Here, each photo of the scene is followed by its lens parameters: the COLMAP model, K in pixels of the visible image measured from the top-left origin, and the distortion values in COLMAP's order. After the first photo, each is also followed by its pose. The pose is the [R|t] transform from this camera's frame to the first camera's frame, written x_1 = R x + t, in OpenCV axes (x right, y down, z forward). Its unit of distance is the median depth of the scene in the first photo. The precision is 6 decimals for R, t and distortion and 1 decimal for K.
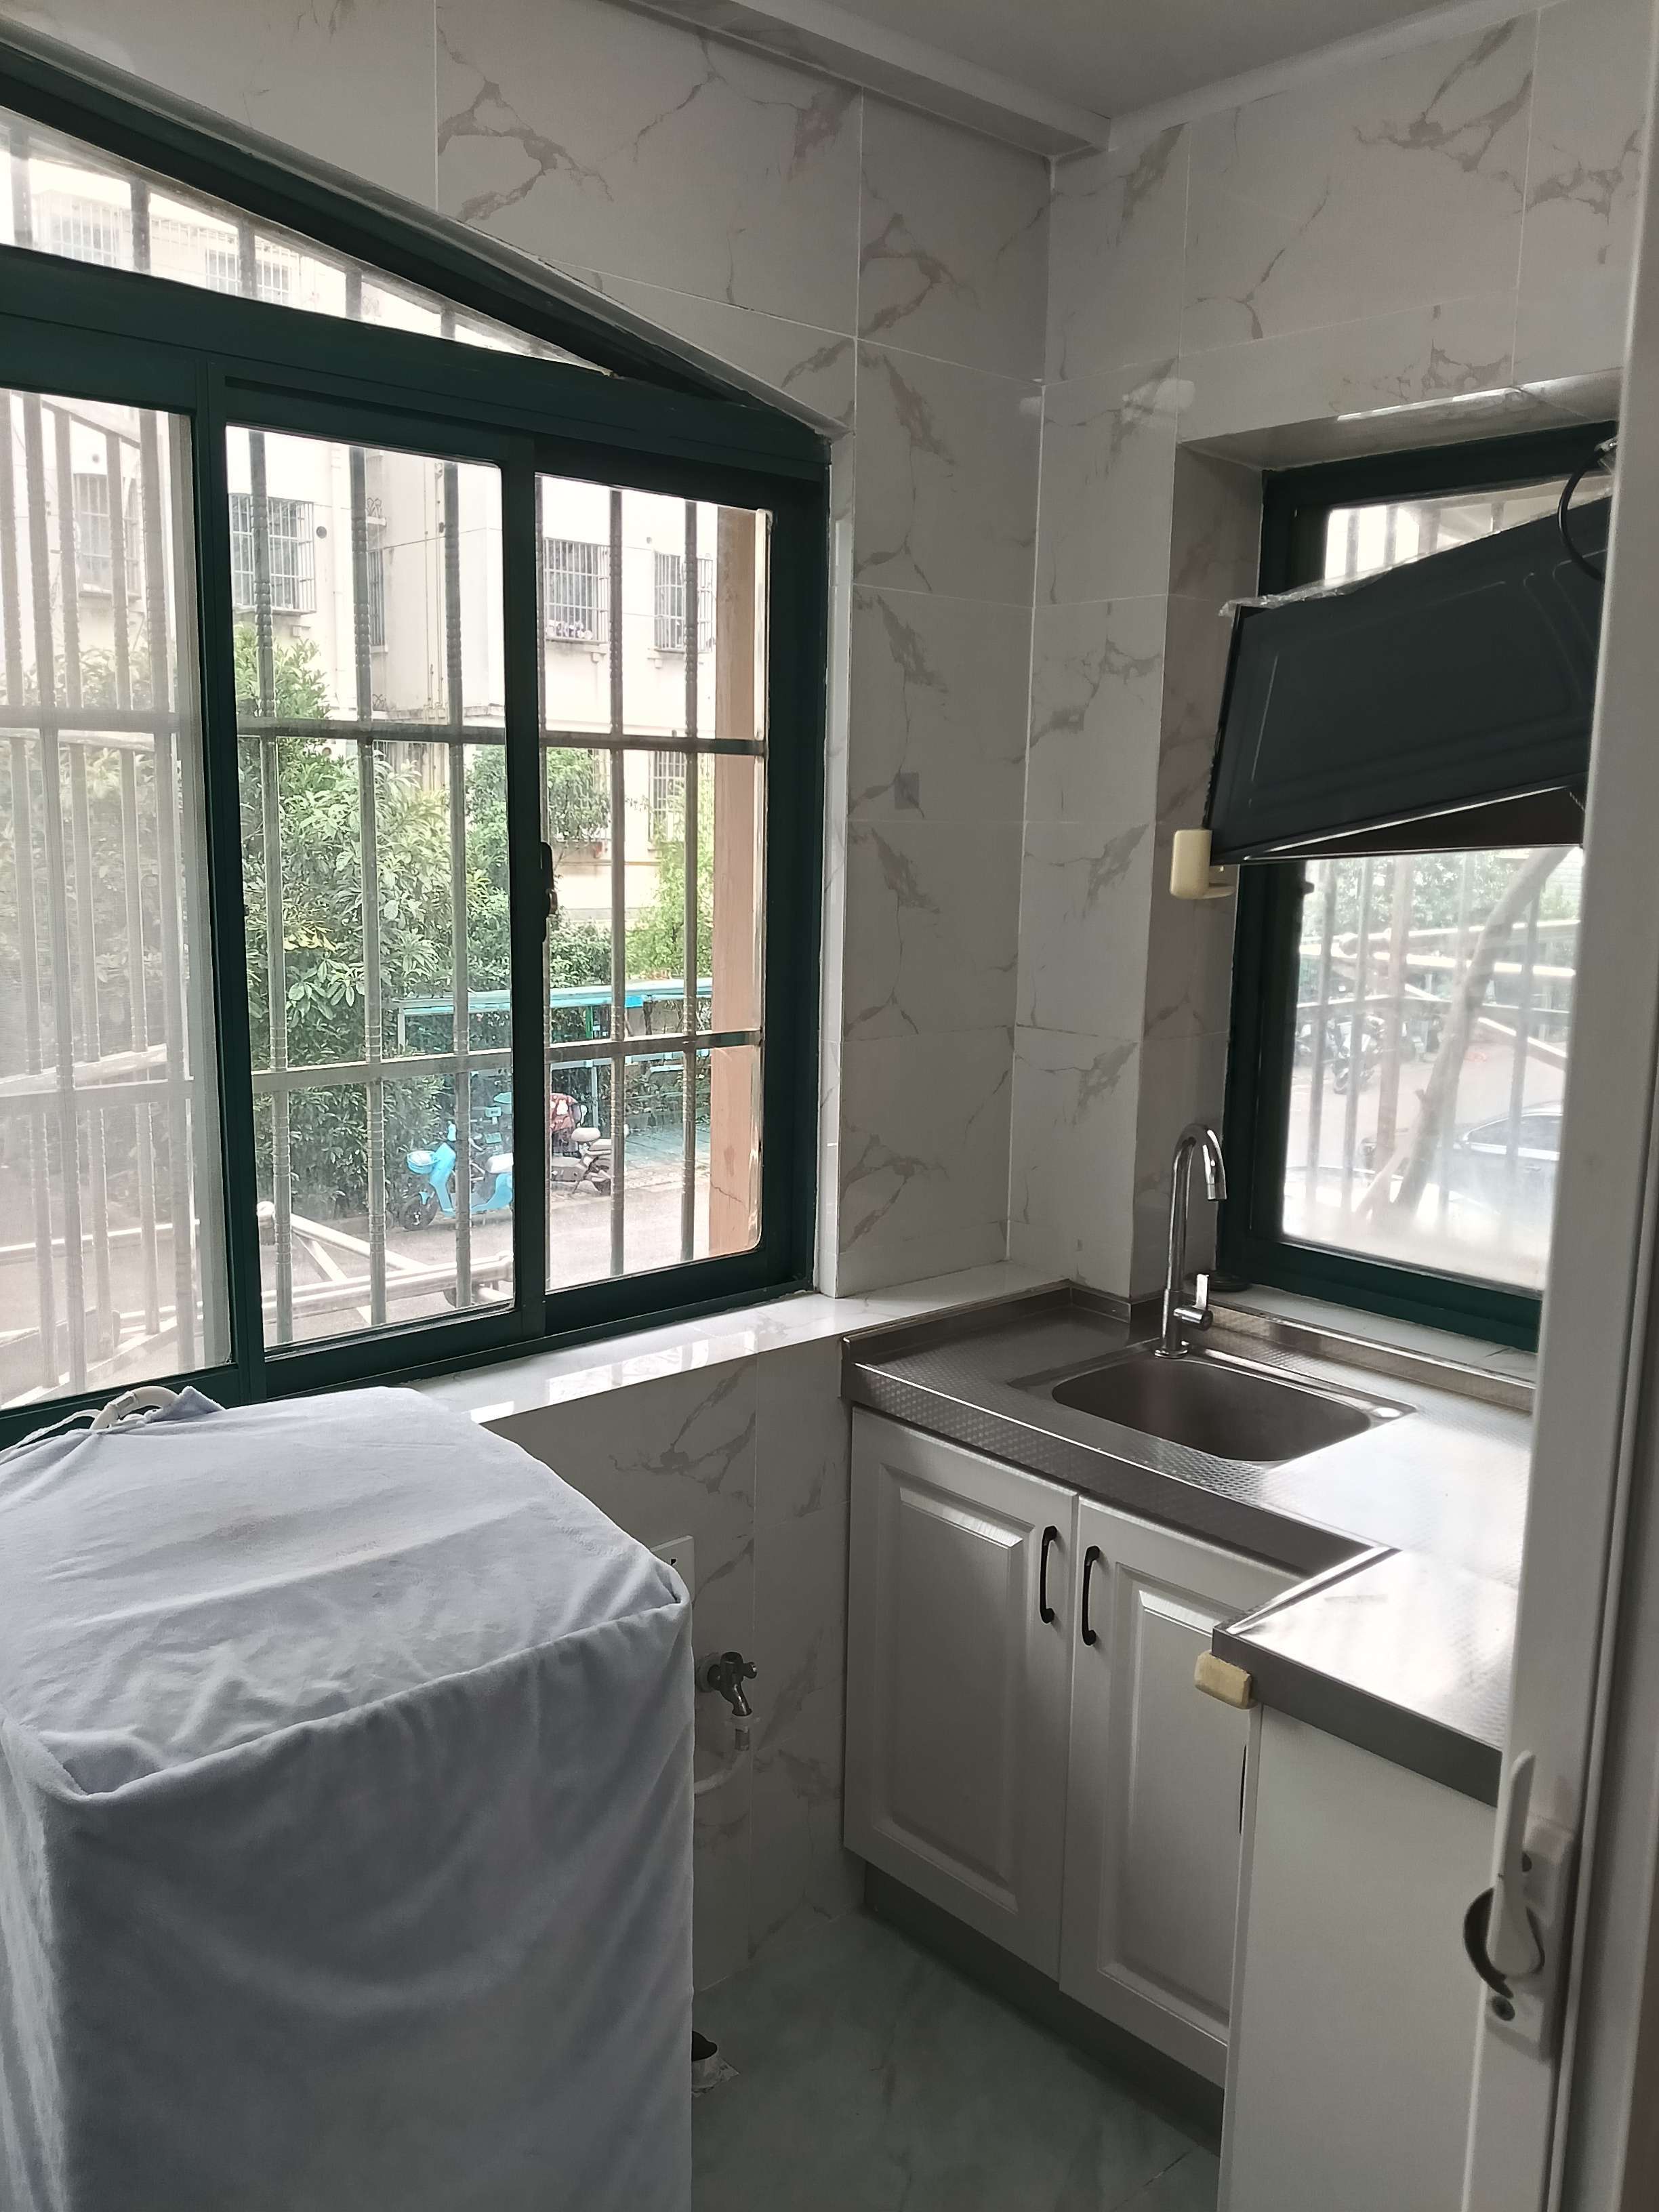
lens RADIAL K [[1750.8, 0, 735.2], [0, 1750.8, 1082.5], [0, 0, 1]] dist [0.000583, 0.063795]
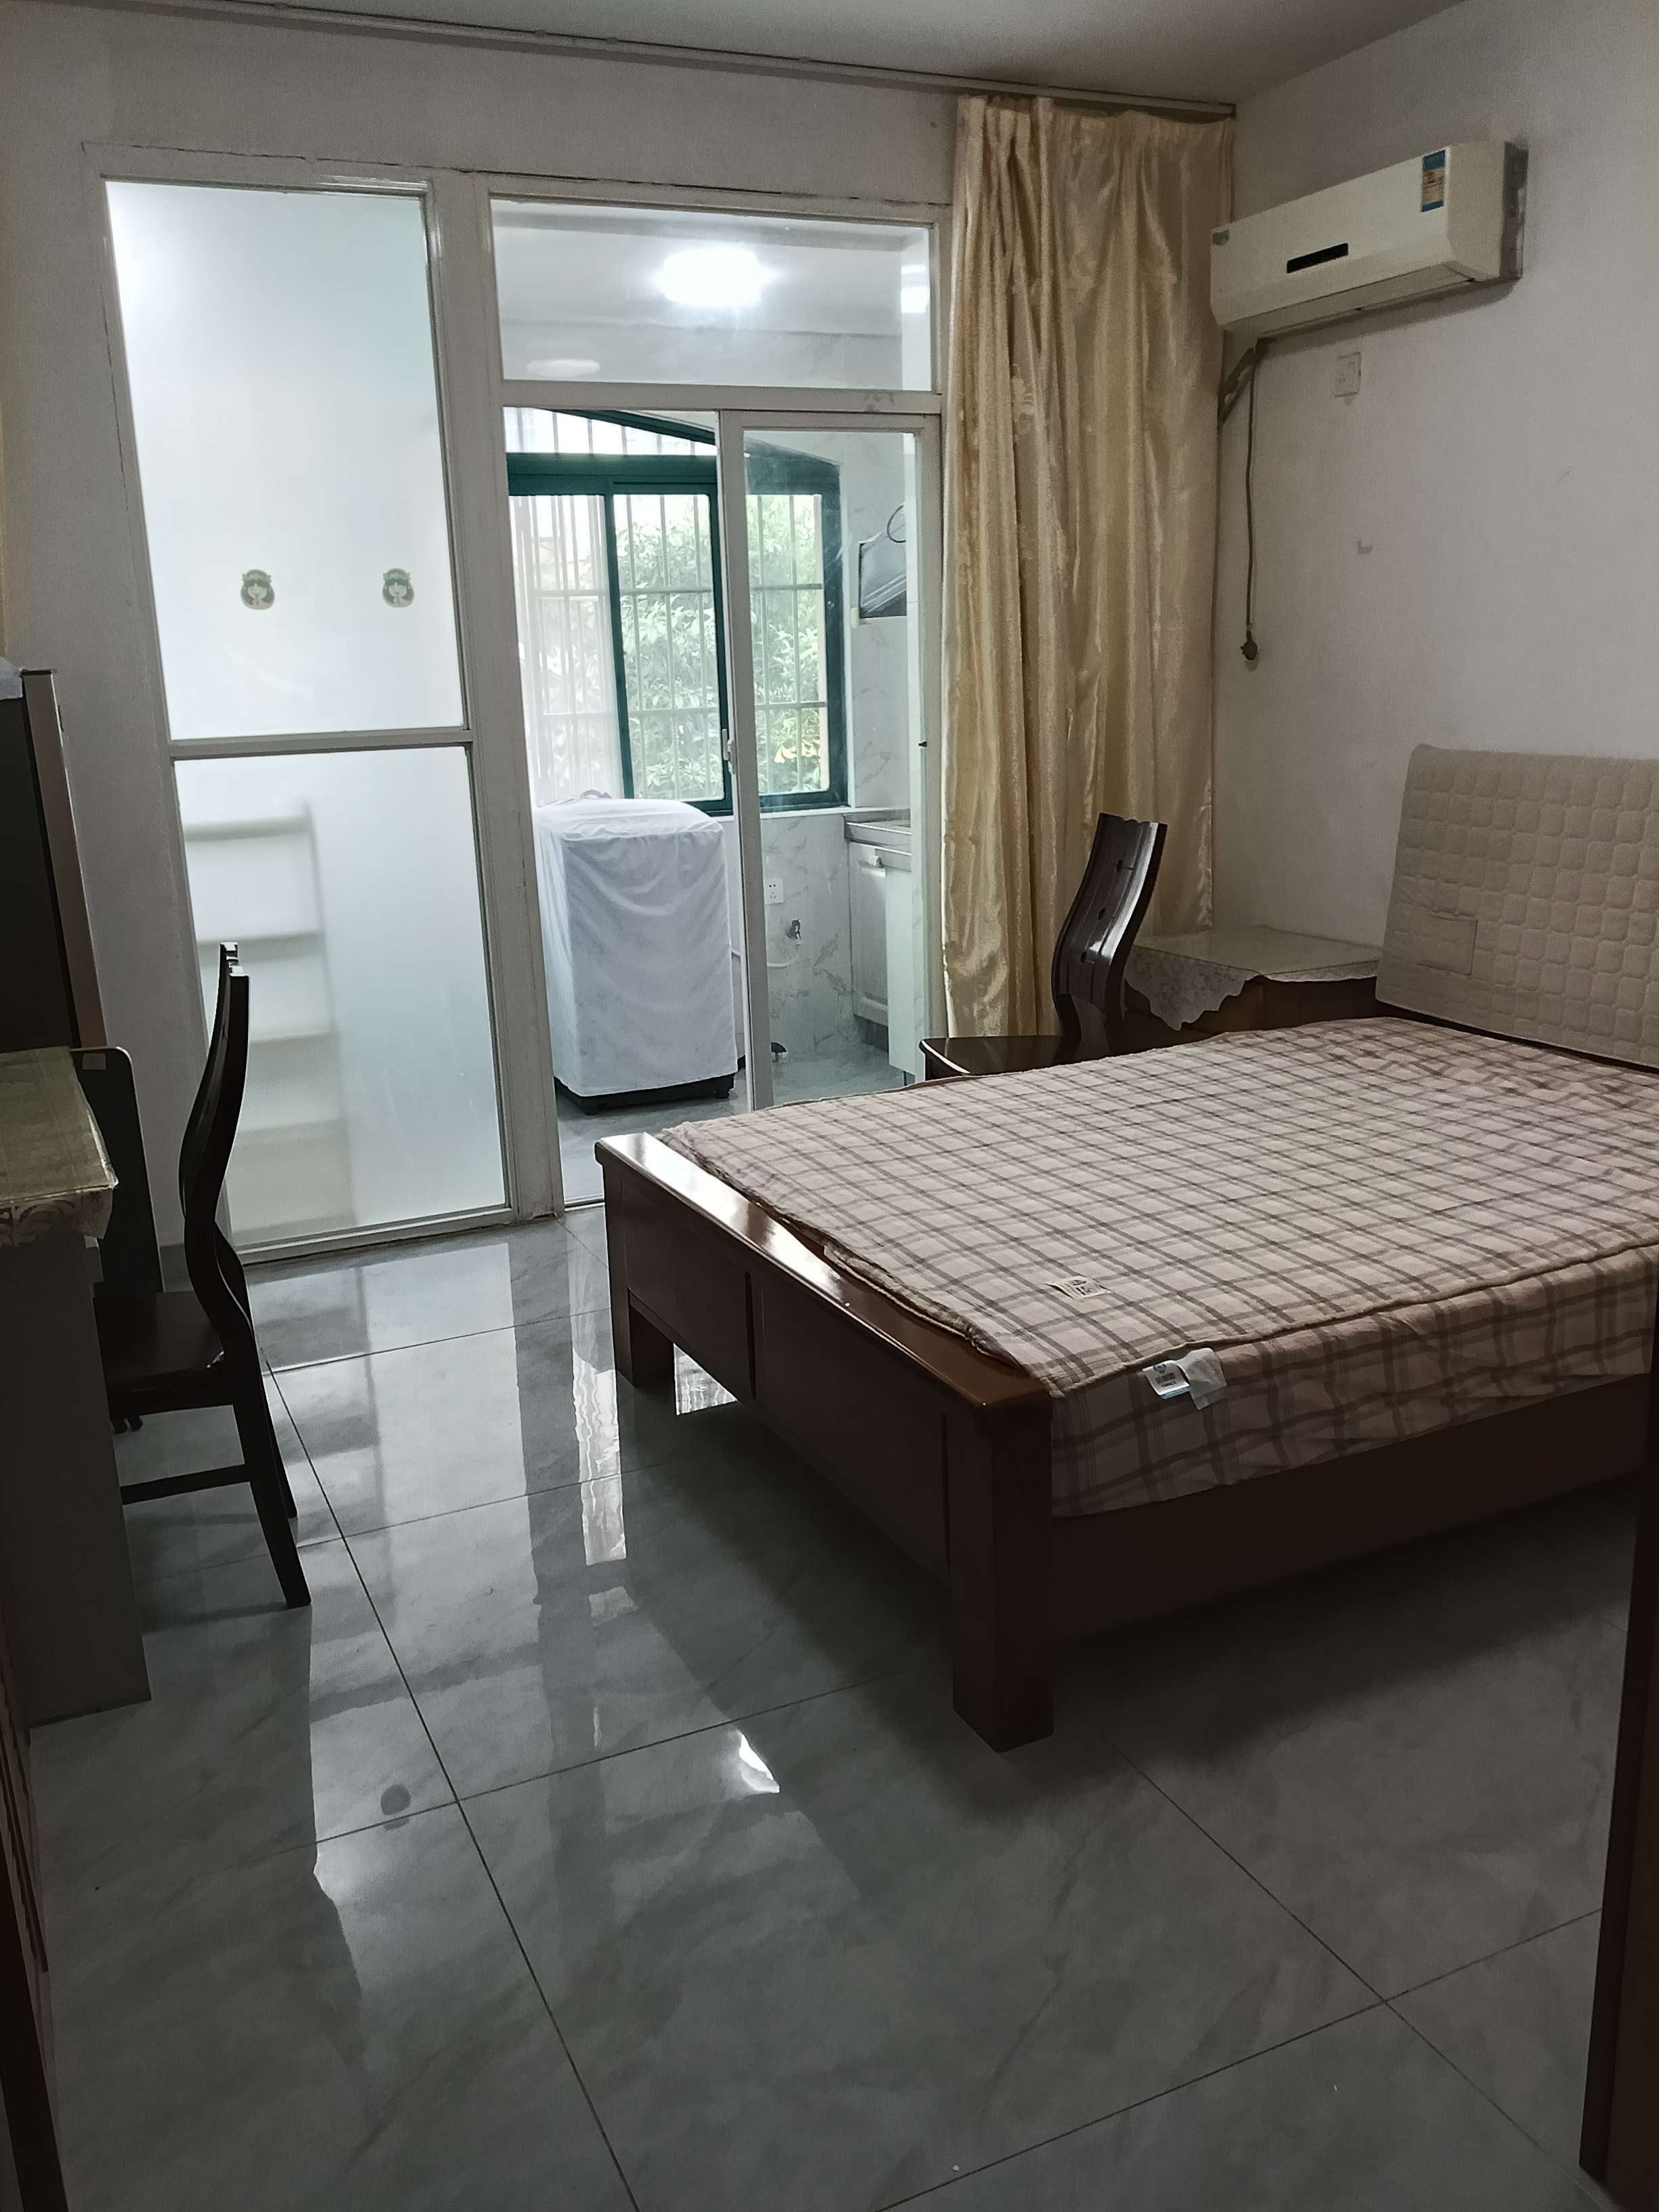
lens RADIAL K [[1750.8, 0, 735.2], [0, 1750.8, 1082.5], [0, 0, 1]] dist [0.000583, 0.063795]
pose [[0.956252, 0.036110, -0.290308, 0.673259], [-0.009414, 0.995637, 0.092833, 0.299226], [0.292393, -0.086039, 0.952420, -1.580839]]
